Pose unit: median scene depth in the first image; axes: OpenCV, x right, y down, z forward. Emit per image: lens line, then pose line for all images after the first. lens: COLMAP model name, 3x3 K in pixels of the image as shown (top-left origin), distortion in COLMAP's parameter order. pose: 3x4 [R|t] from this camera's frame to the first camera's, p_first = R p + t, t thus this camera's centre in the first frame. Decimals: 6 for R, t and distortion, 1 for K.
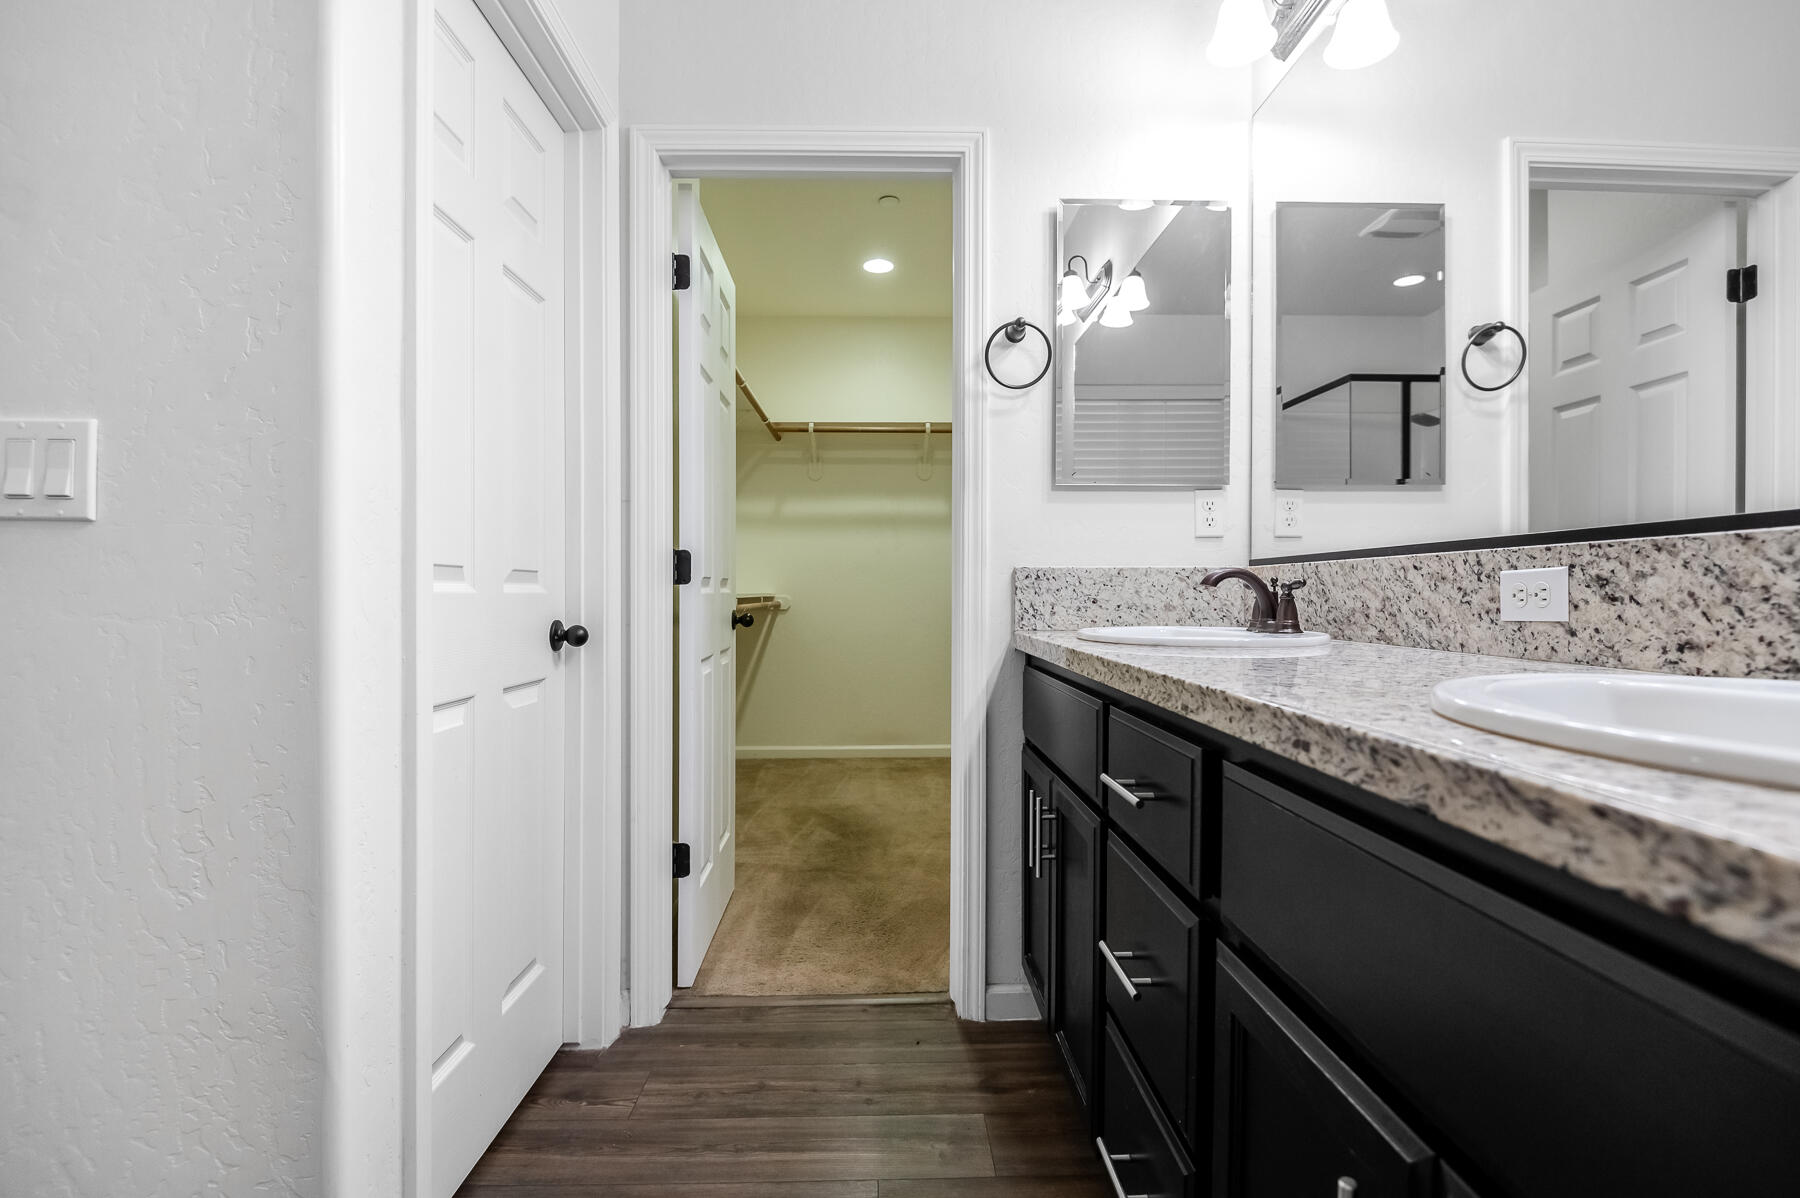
lens RADIAL K [[832.8, 0, 904.5], [0, 832.8, 606.9], [0, 0, 1]] dist [-0.009428, -0.006100]
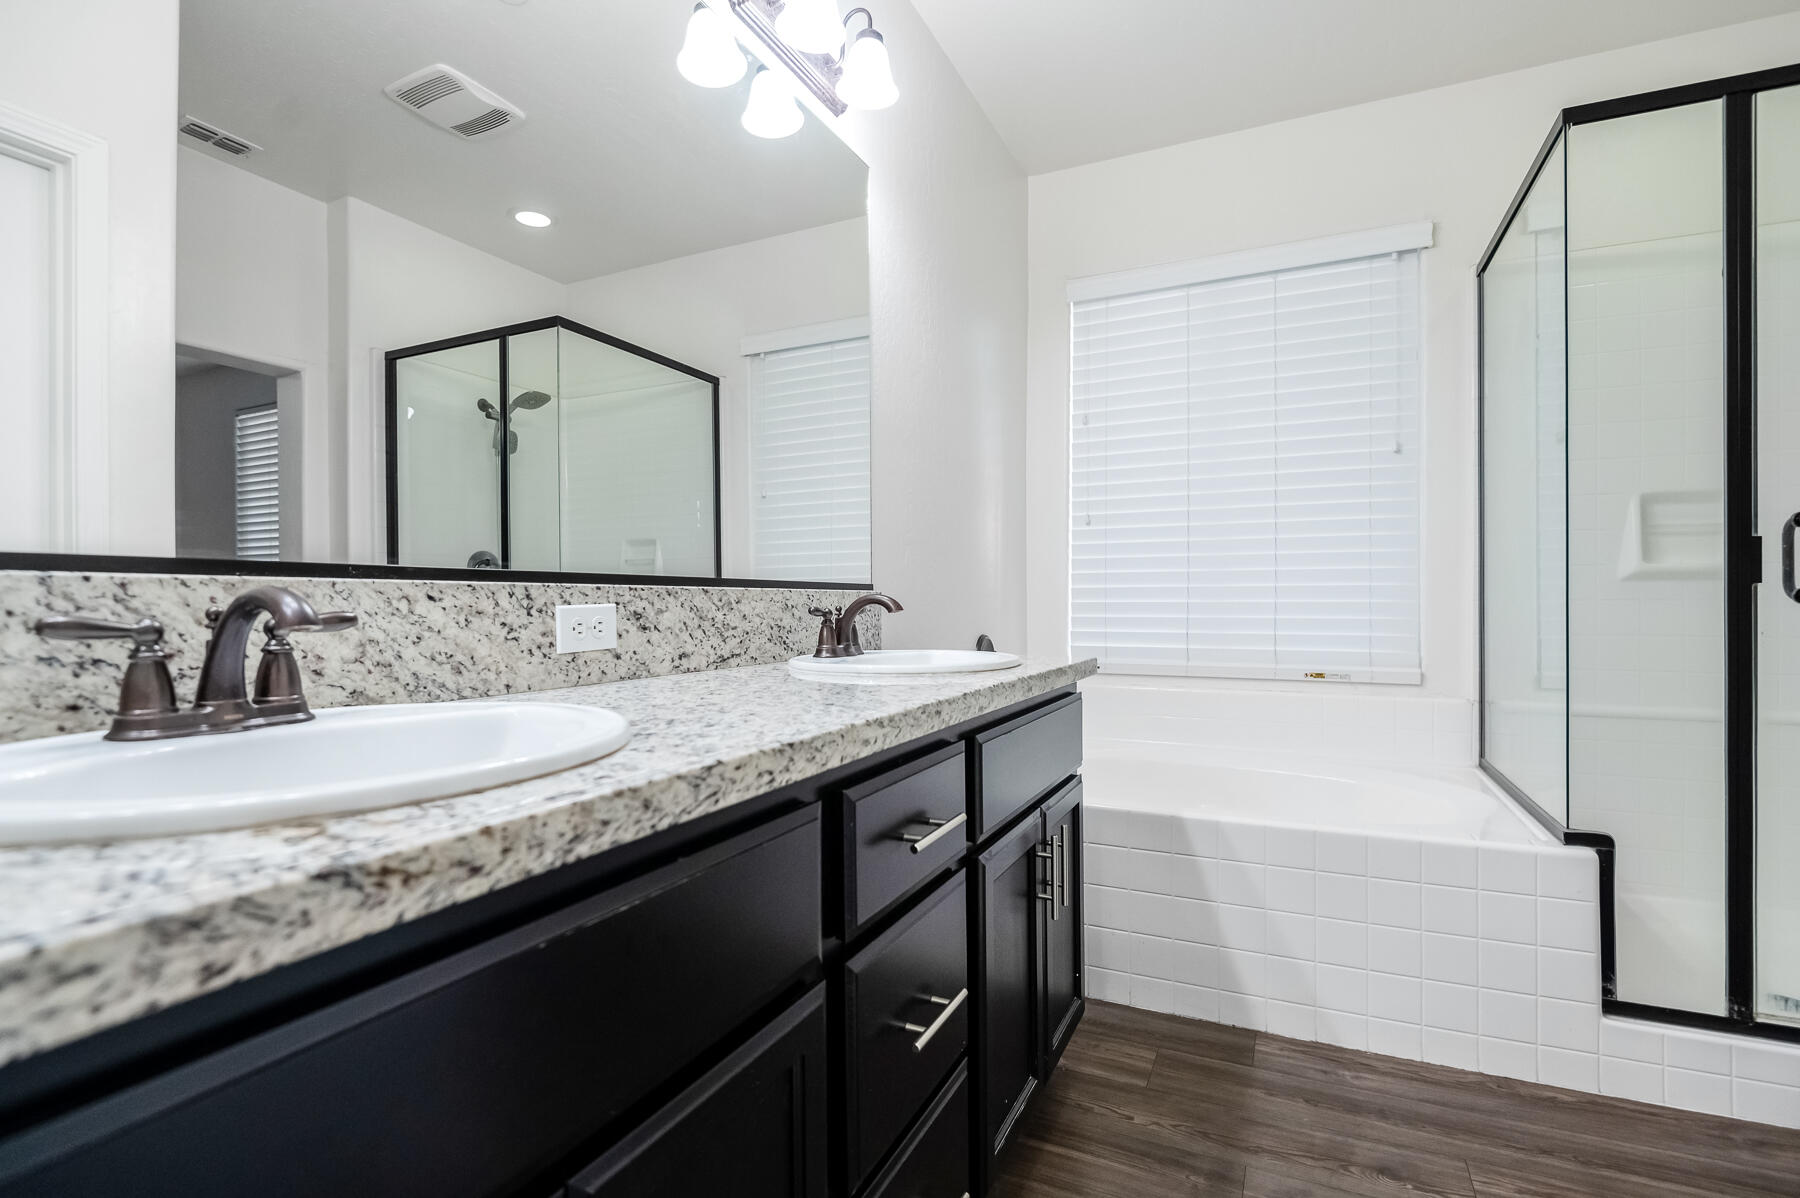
lens RADIAL K [[832.8, 0, 911.0], [0, 832.8, 606.3], [0, 0, 1]] dist [-0.009428, -0.006100]
pose [[-0.889054, 0.001245, 0.457801, -0.139022], [0.011567, 0.999738, 0.019744, -0.055794], [-0.457657, 0.022848, -0.888835, 1.646267]]
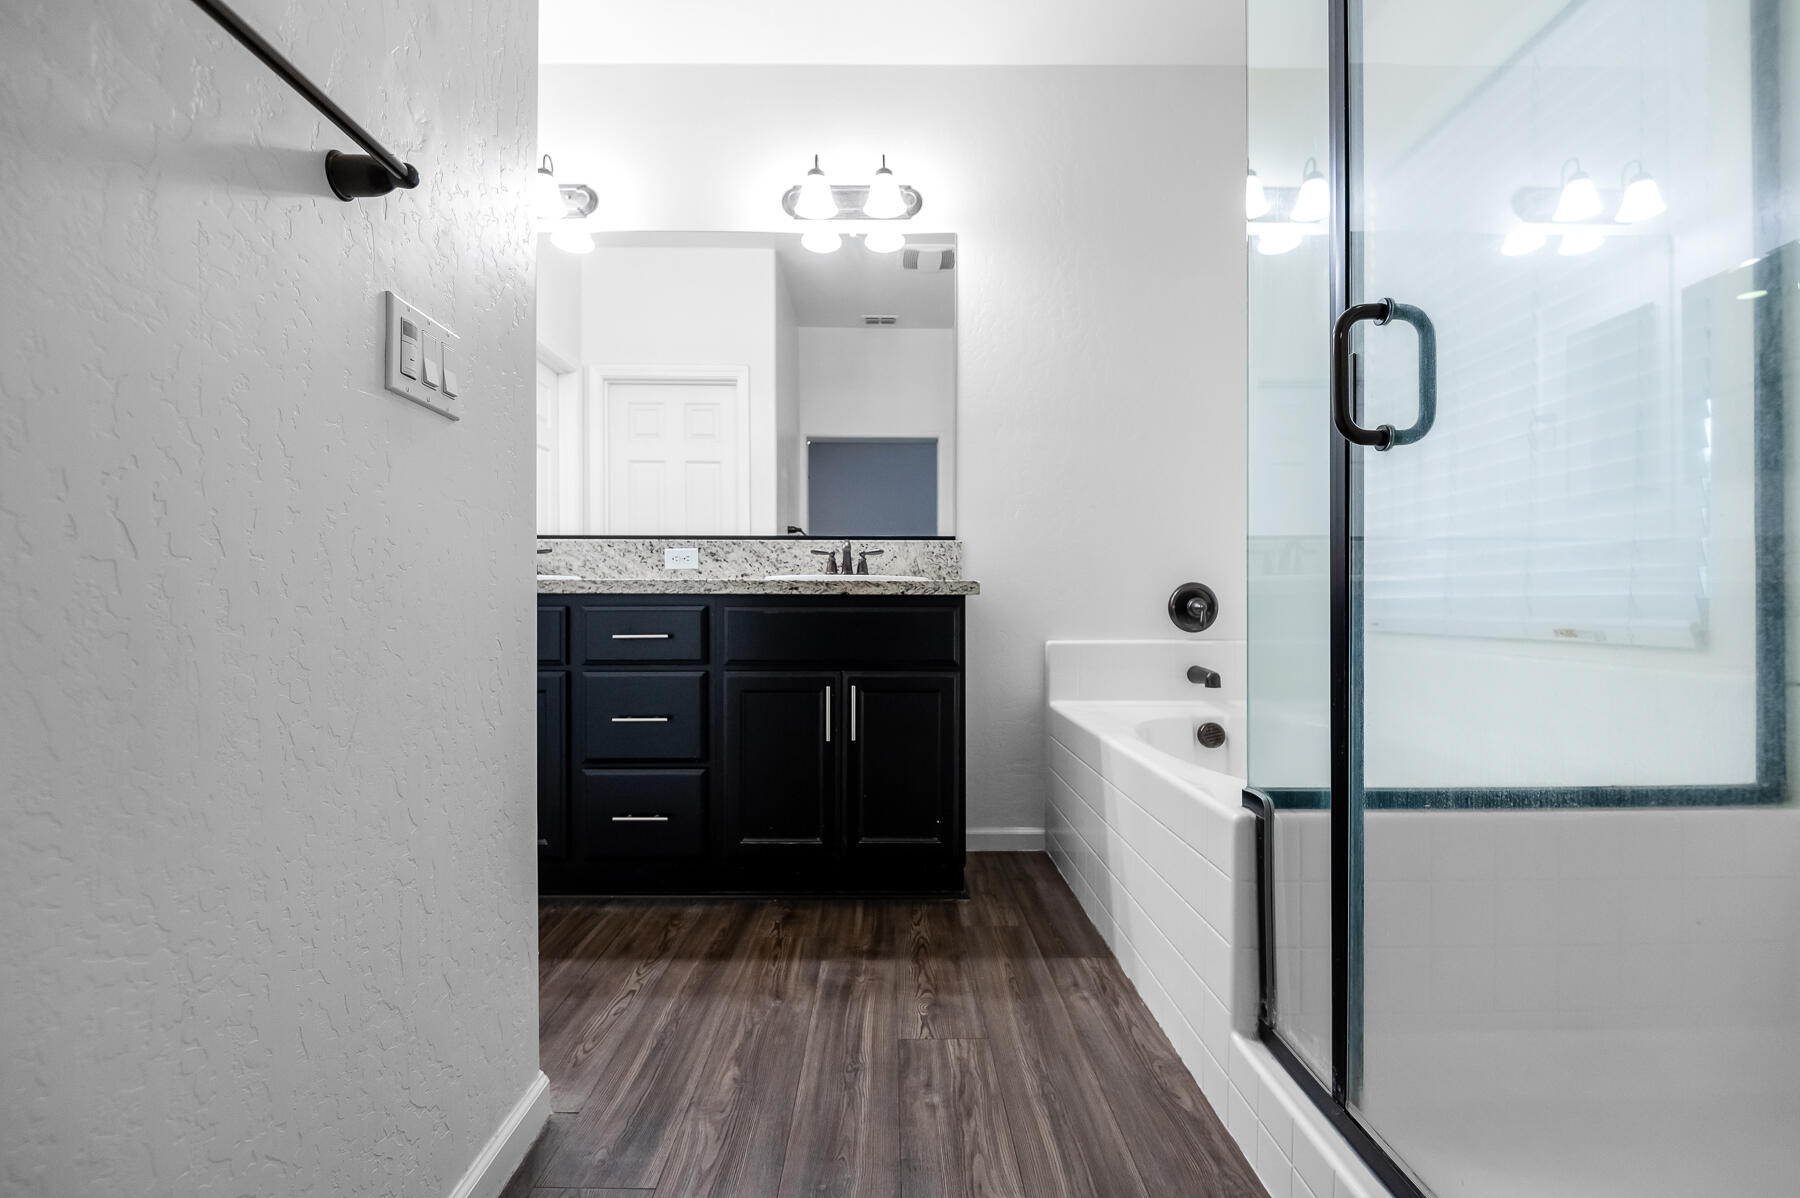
lens RADIAL K [[832.8, 0, 912.4], [0, 832.8, 606.4], [0, 0, 1]] dist [-0.009428, -0.006100]
pose [[0.005535, 0.001285, 0.999984, -1.672309], [0.015315, 0.999882, -0.001369, 0.135348], [-0.999867, 0.015322, 0.005515, 0.243718]]
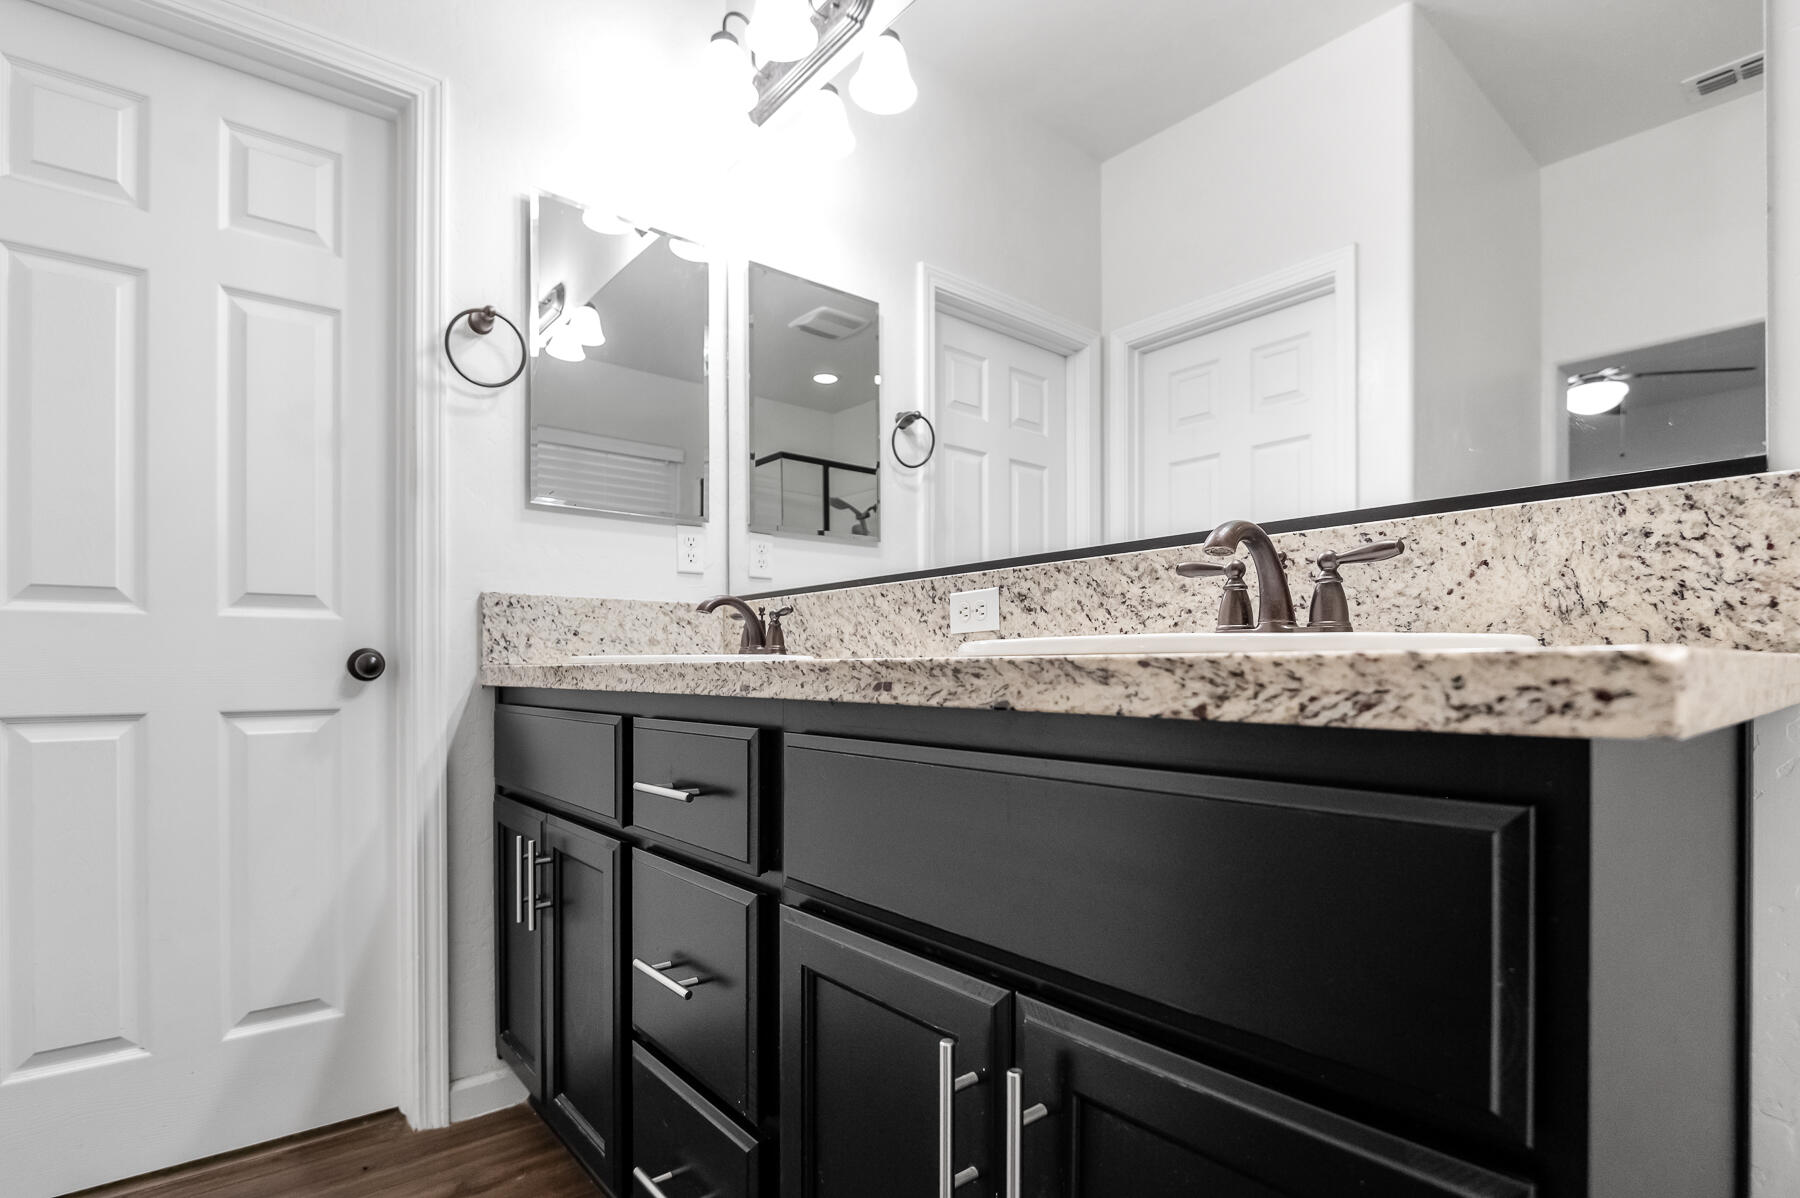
lens RADIAL K [[867.7, 0, 902.0], [0, 867.7, 678.4], [0, 0, 1]] dist [-0.009495, -0.001168]
pose [[0.791301, -0.004241, 0.611412, -0.117971], [0.010485, 0.999923, -0.006634, 0.086167], [-0.611337, 0.011660, 0.791284, 0.026555]]
